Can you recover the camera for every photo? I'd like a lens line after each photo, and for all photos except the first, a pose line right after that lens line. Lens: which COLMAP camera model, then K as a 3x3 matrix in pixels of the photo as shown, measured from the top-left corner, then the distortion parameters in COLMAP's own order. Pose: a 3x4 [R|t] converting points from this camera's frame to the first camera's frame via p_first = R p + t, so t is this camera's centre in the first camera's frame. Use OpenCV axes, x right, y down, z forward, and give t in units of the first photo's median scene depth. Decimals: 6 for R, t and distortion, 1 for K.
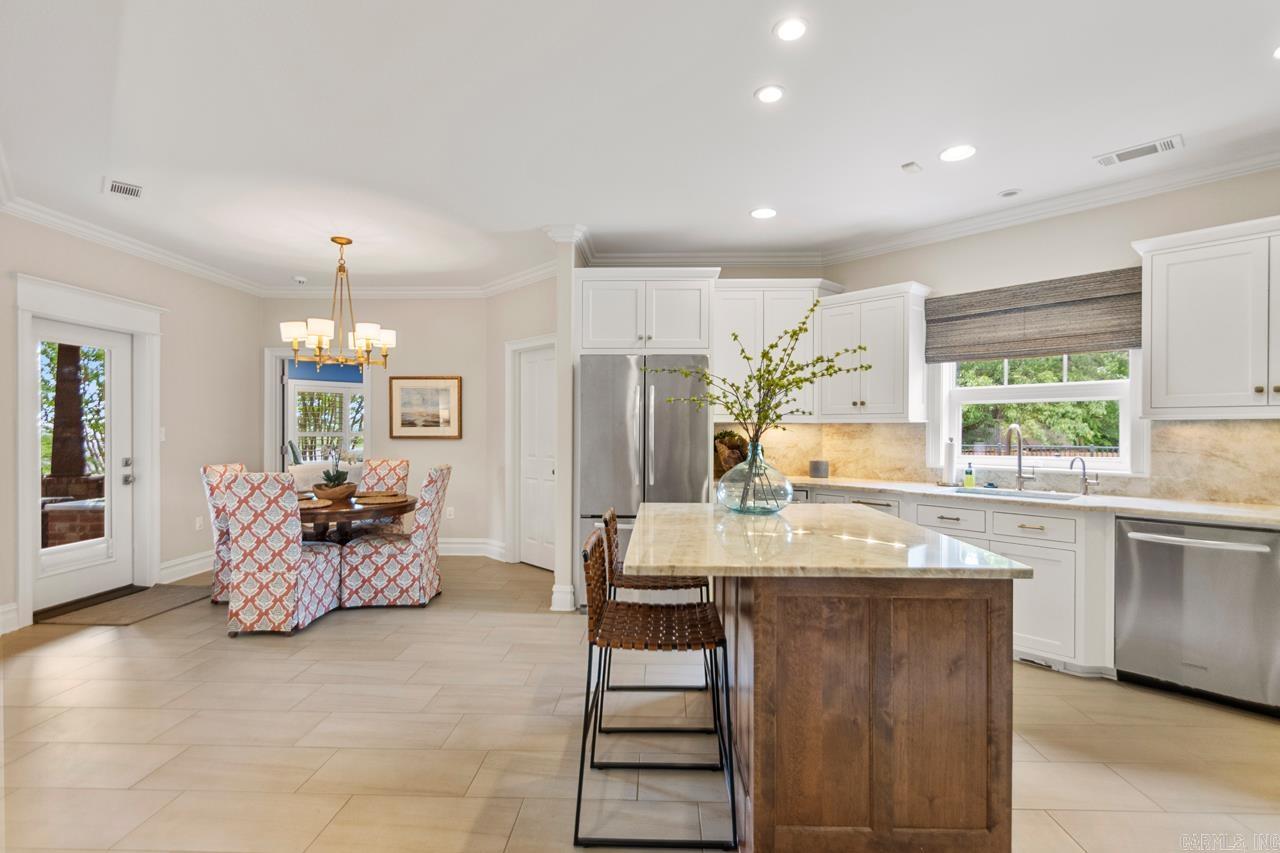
lens RADIAL K [[587.6, 0, 646.0], [0, 587.6, 430.3], [0, 0, 1]] dist [-0.007593, -0.007943]
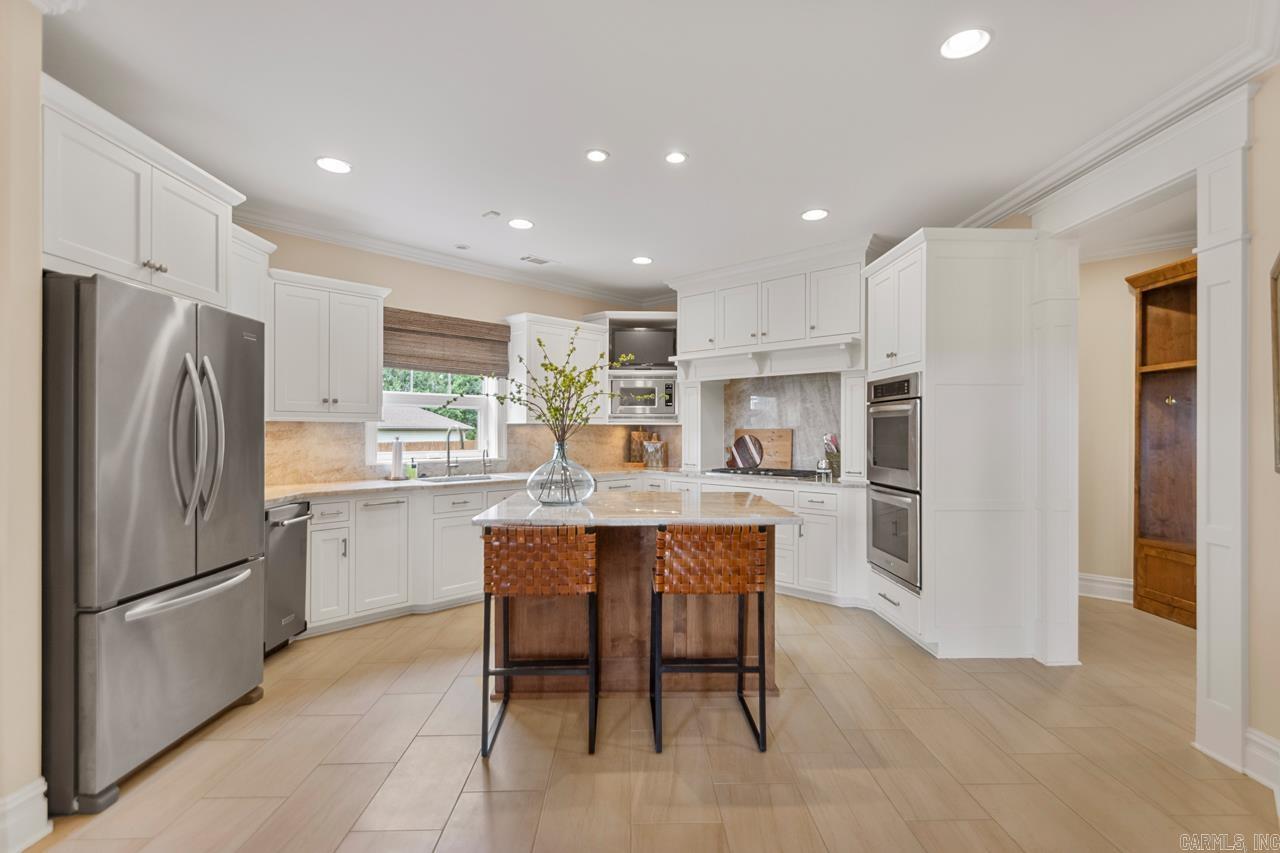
lens RADIAL K [[587.6, 0, 646.8], [0, 587.6, 429.9], [0, 0, 1]] dist [-0.007593, -0.007943]
pose [[-0.066391, -0.003282, 0.997788, -0.634224], [-0.003002, 0.999991, 0.003089, -0.005020], [-0.997789, -0.002790, -0.066400, 0.609683]]
